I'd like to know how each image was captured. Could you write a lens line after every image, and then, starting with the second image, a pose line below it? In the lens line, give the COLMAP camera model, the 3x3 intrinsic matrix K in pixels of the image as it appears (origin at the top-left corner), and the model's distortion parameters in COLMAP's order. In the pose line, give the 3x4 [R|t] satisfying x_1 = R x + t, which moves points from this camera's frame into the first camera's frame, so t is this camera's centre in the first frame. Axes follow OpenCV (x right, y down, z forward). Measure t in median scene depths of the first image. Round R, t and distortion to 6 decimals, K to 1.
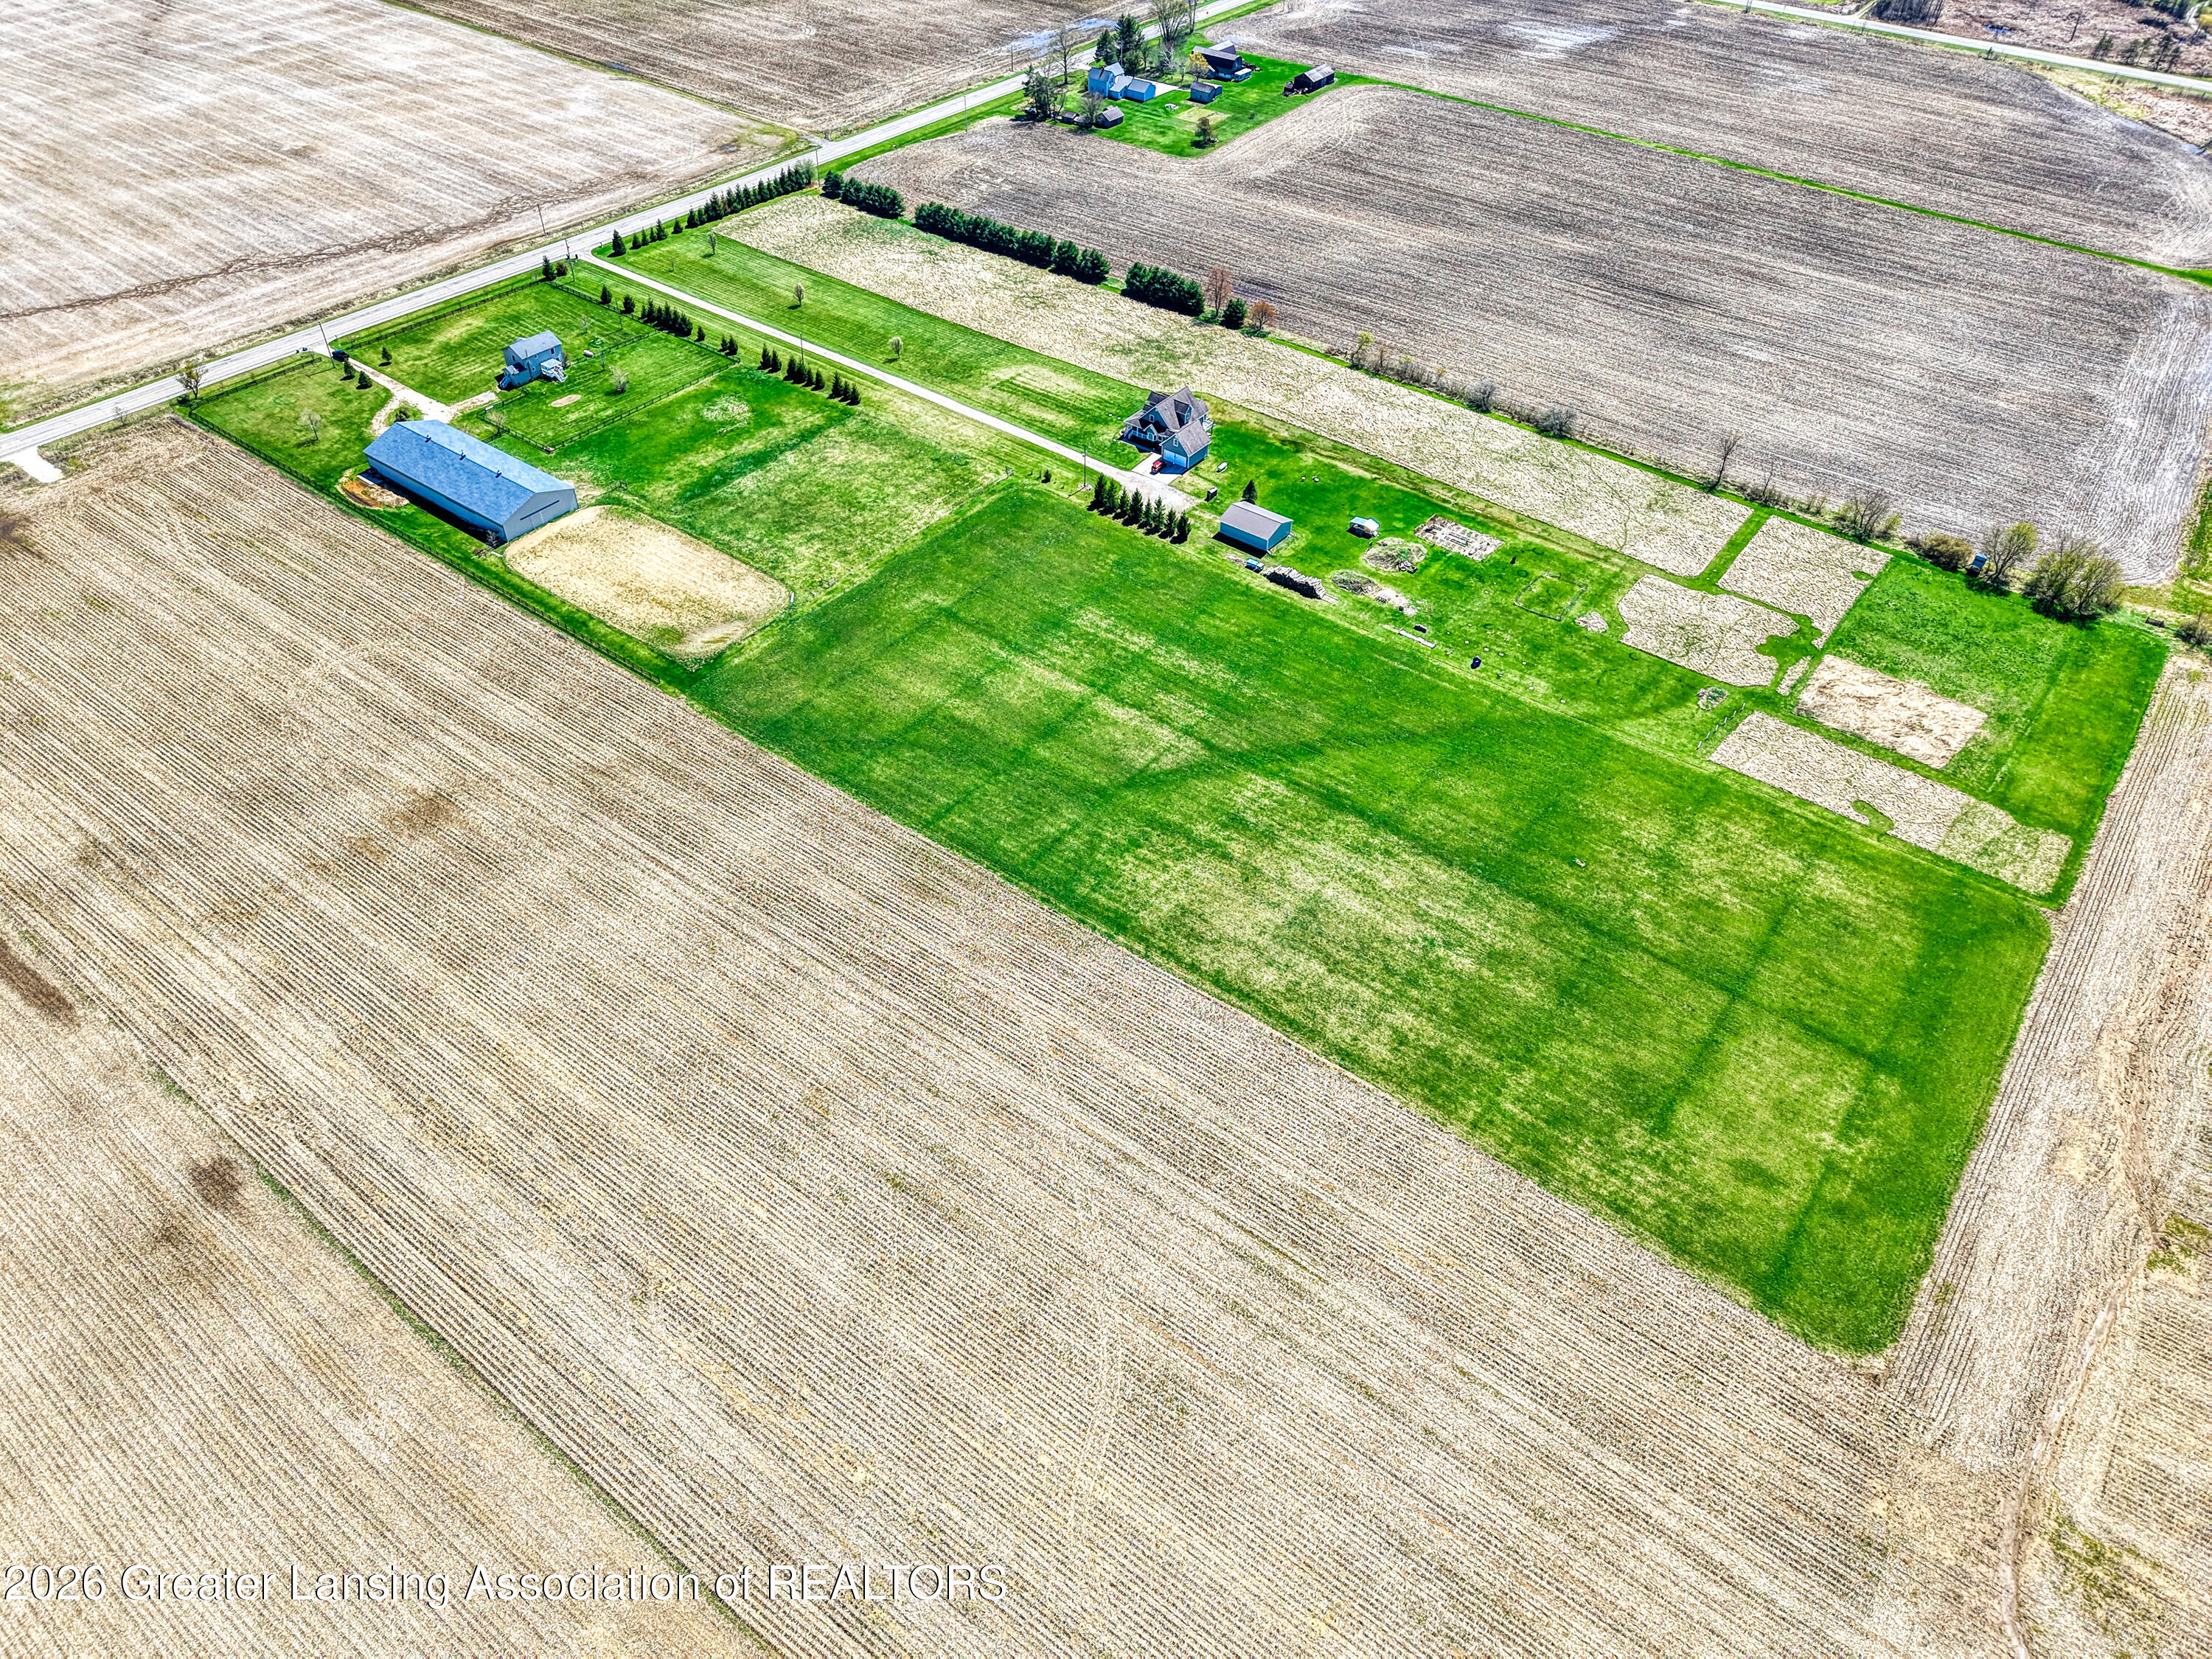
lens RADIAL K [[1483.7, 0, 1106.0], [0, 1483.7, 829.5], [0, 0, 1]] dist [0.009219, -0.004487]
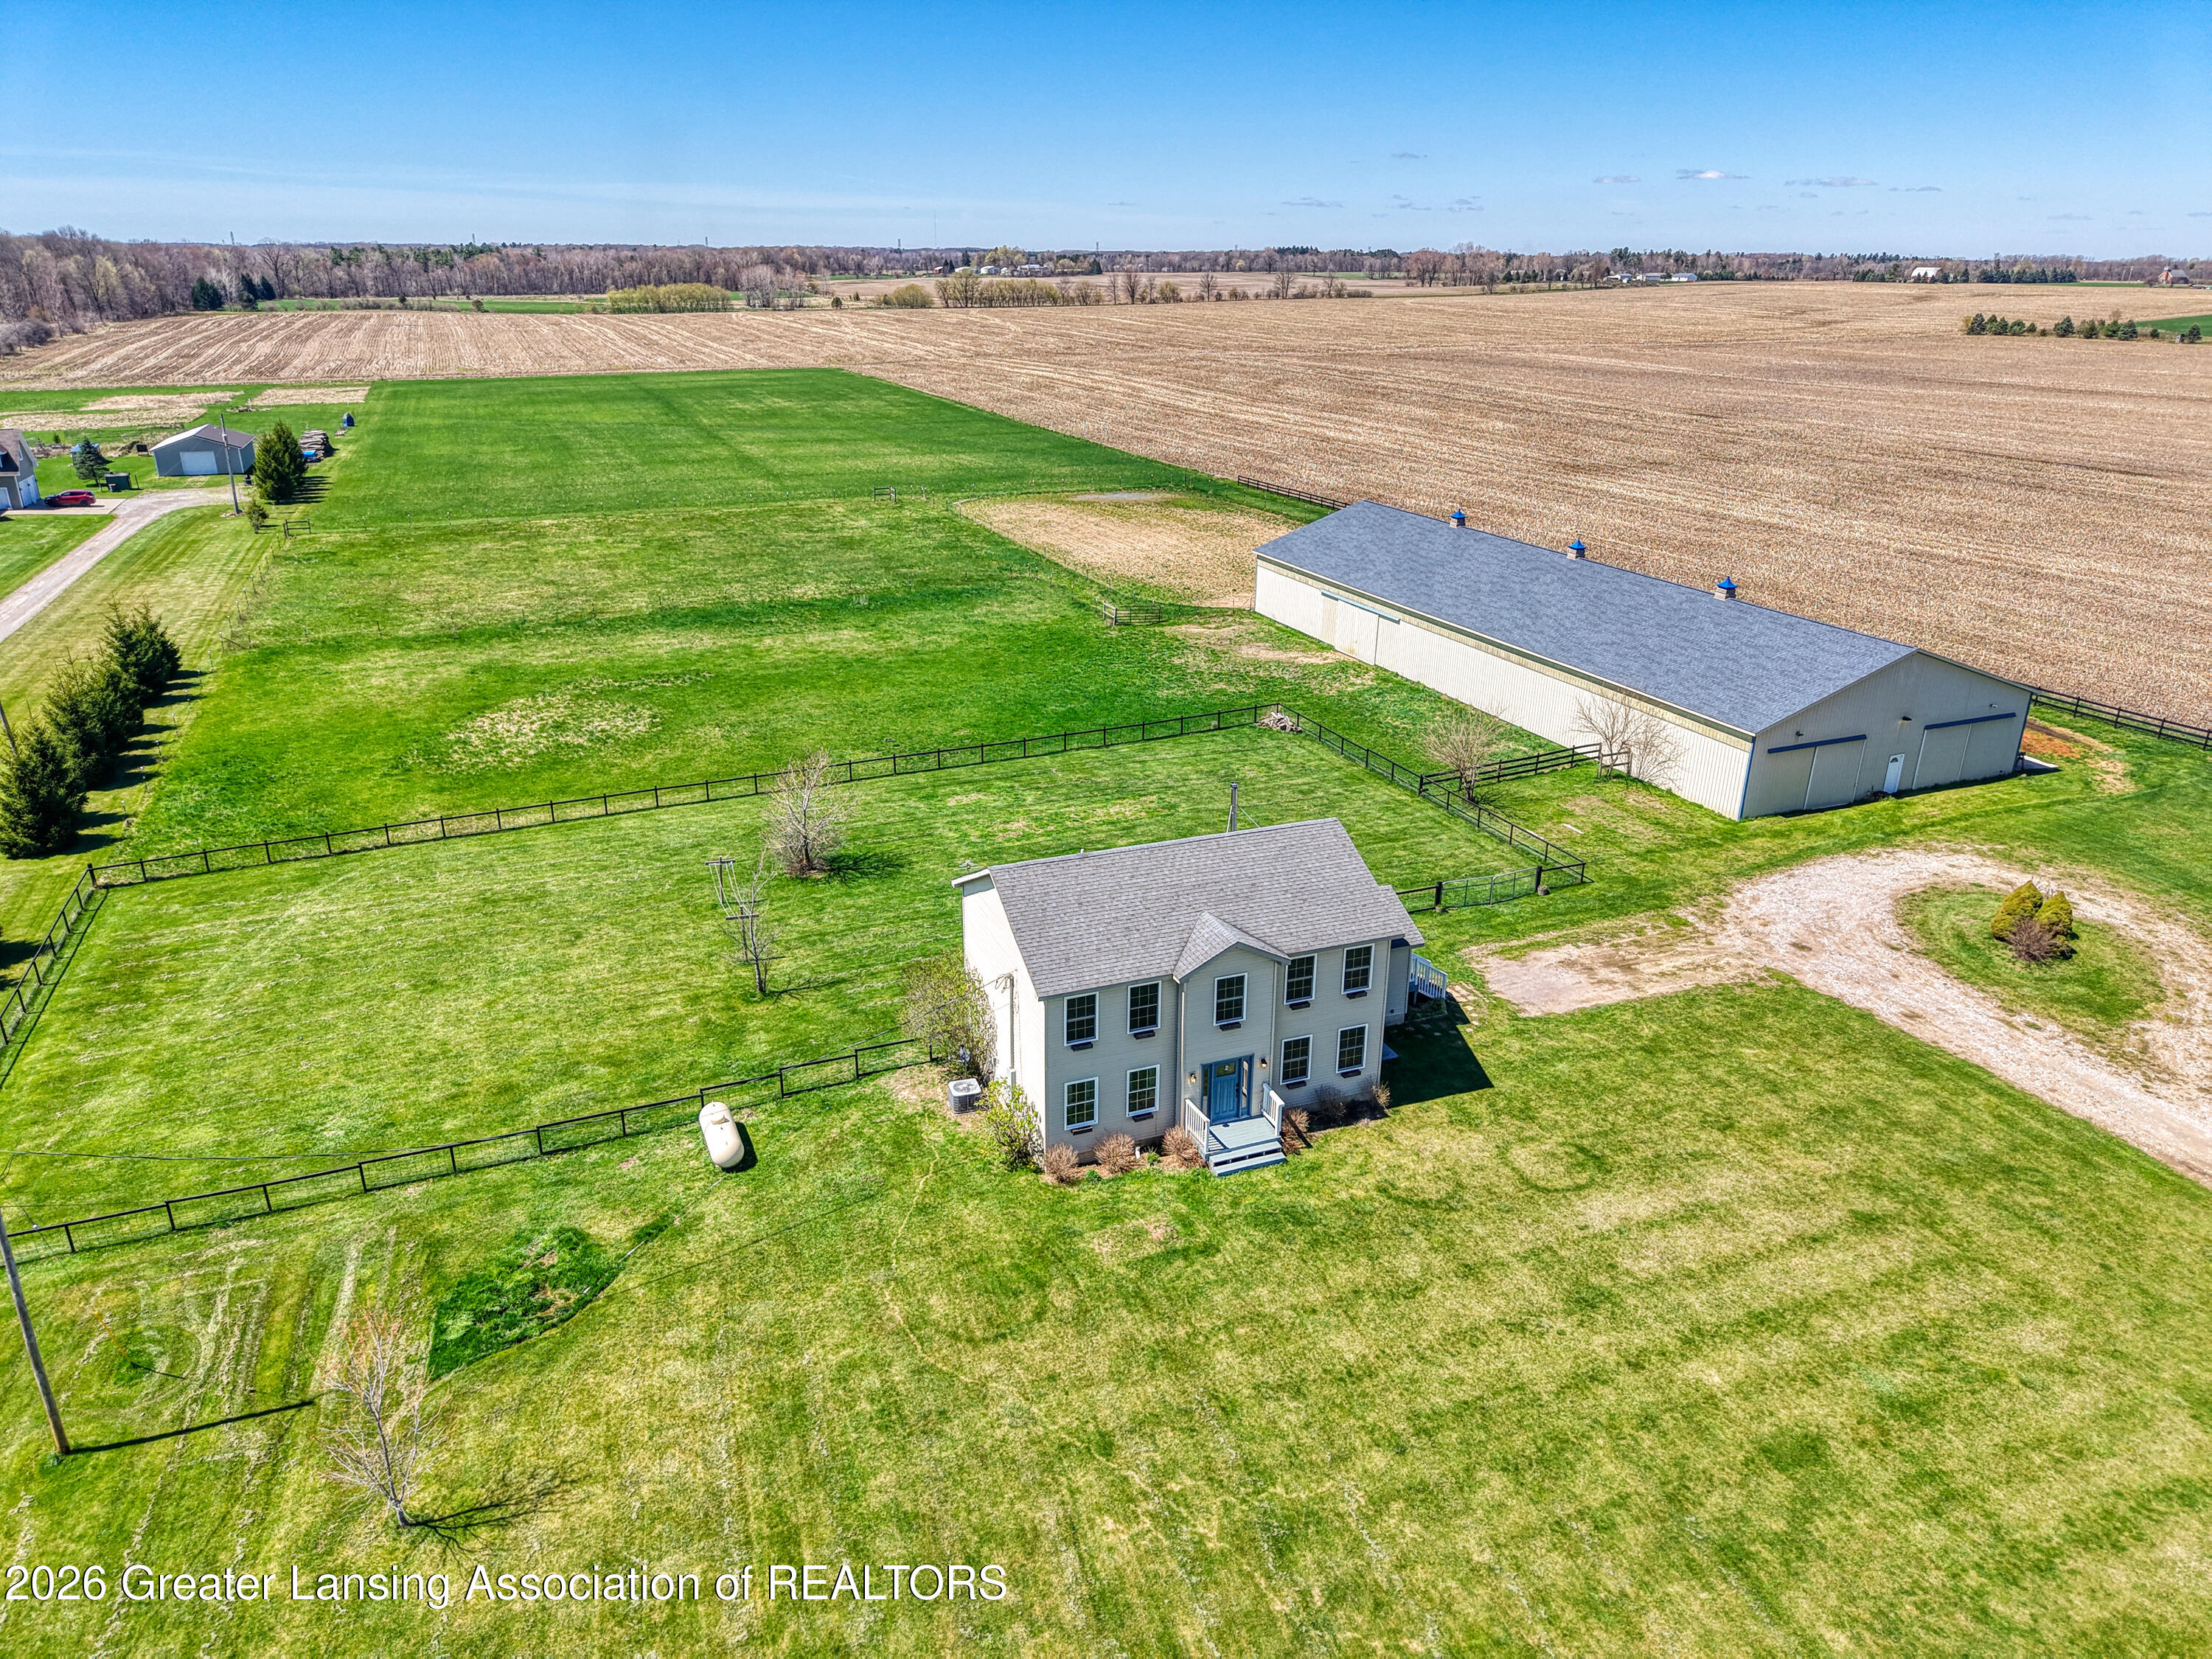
lens RADIAL K [[1483.7, 0, 1106.0], [0, 1483.7, 829.5], [0, 0, 1]] dist [0.009219, -0.004487]
pose [[-0.862274, -0.196343, 0.466834, -0.492134], [0.332470, 0.475886, 0.814245, -0.484734], [-0.382031, 0.857311, -0.345066, 1.165449]]
